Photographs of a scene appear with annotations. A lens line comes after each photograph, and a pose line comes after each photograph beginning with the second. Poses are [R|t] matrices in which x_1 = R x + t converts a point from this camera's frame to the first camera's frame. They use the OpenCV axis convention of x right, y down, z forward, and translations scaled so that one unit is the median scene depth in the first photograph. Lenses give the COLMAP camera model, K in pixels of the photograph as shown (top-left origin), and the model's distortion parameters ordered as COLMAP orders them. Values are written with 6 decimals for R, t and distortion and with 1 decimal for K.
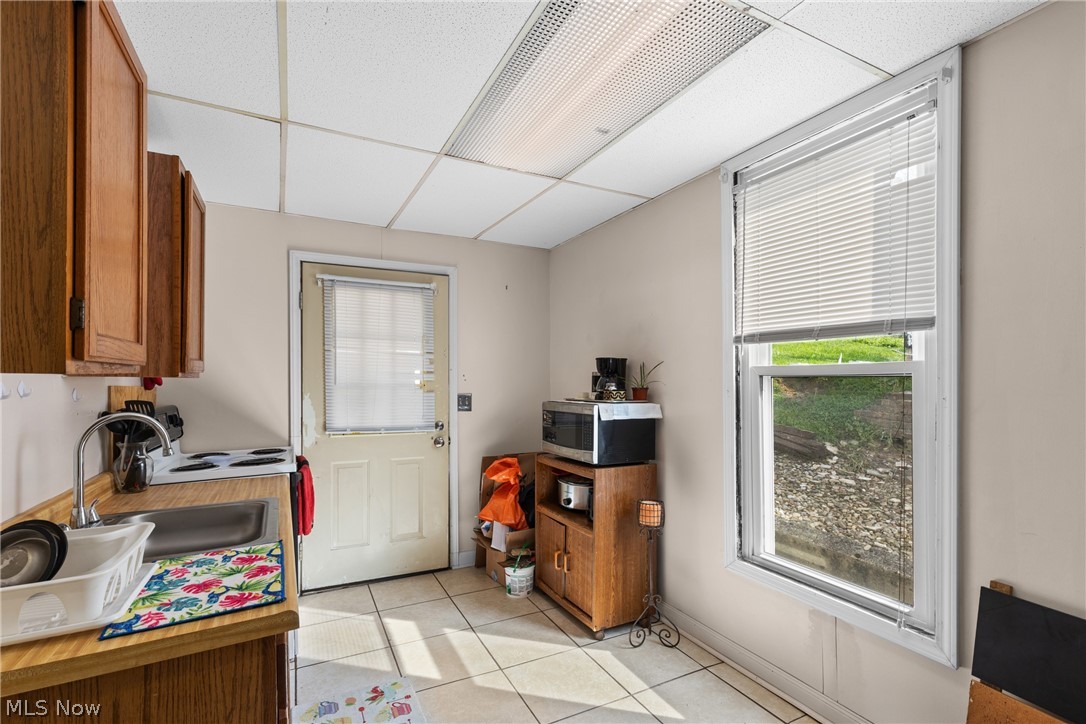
lens RADIAL K [[495.6, 0, 539.2], [0, 495.6, 383.4], [0, 0, 1]] dist [0.012396, -0.000200]
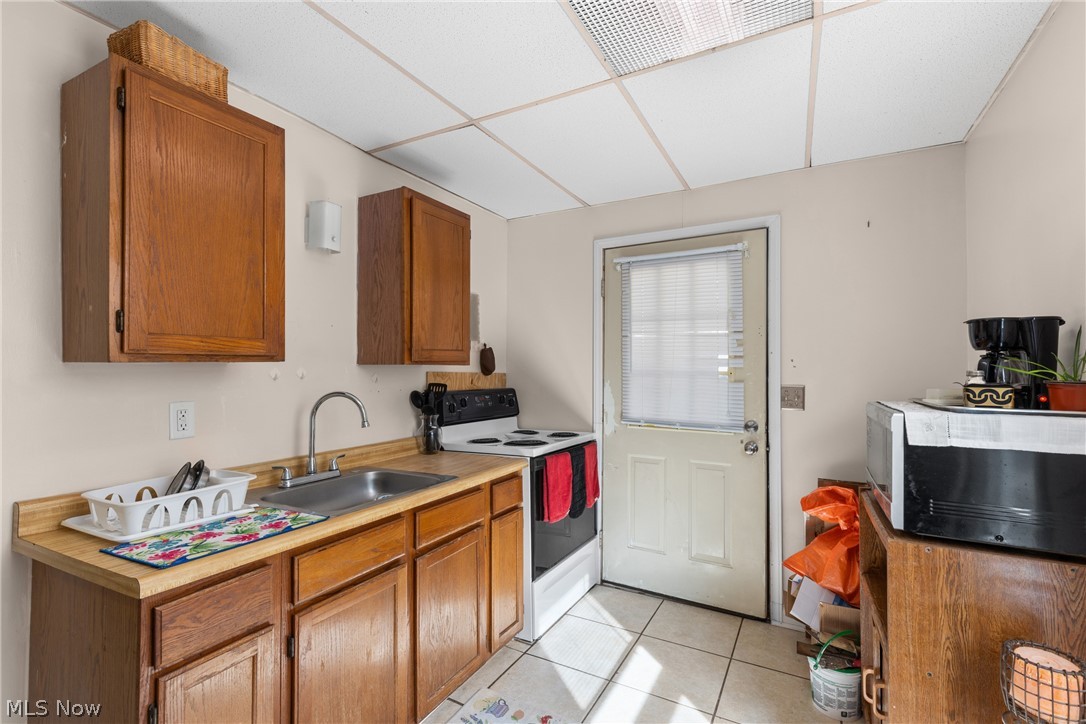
lens RADIAL K [[492.7, 0, 543.0], [0, 492.7, 362.0], [0, 0, 1]] dist [0.009267, -0.000303]
pose [[0.568763, -0.012932, -0.822400, 0.273646], [-0.003558, 0.999828, -0.018183, 0.001101], [0.822494, 0.013268, 0.568619, 0.341781]]
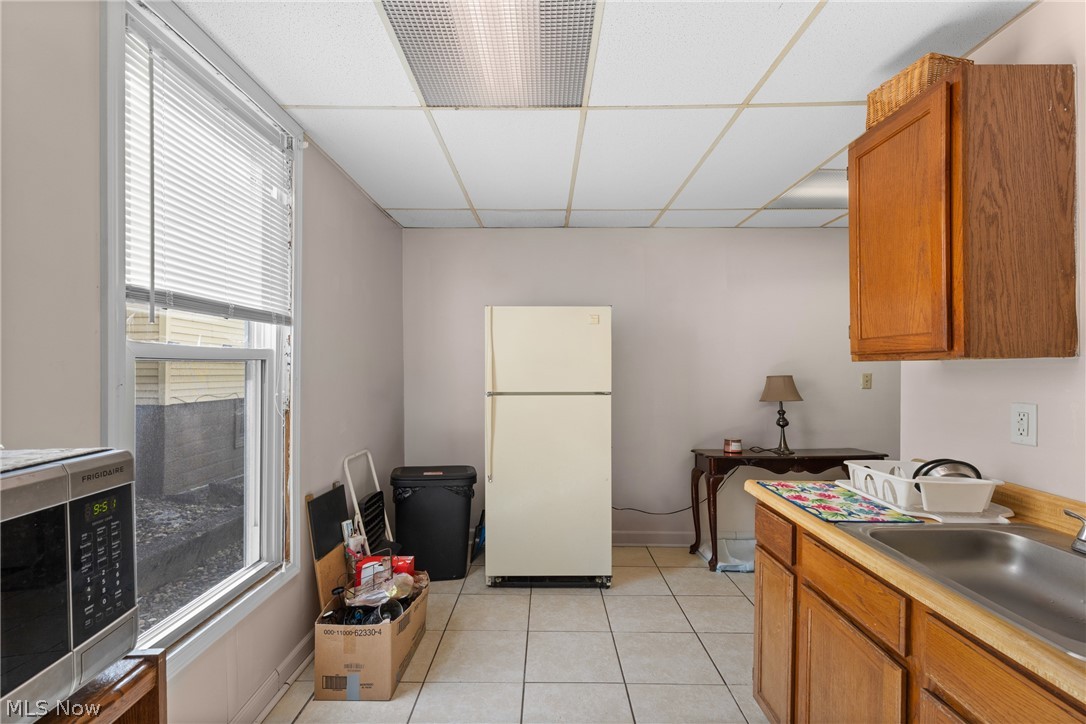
lens RADIAL K [[492.7, 0, 543.0], [0, 492.7, 362.0], [0, 0, 1]] dist [0.009267, -0.000303]
pose [[-0.889965, 0.002485, 0.456022, -0.205554], [0.001672, 0.999996, -0.002187, -0.003750], [-0.456026, -0.001184, -0.889966, 0.966028]]
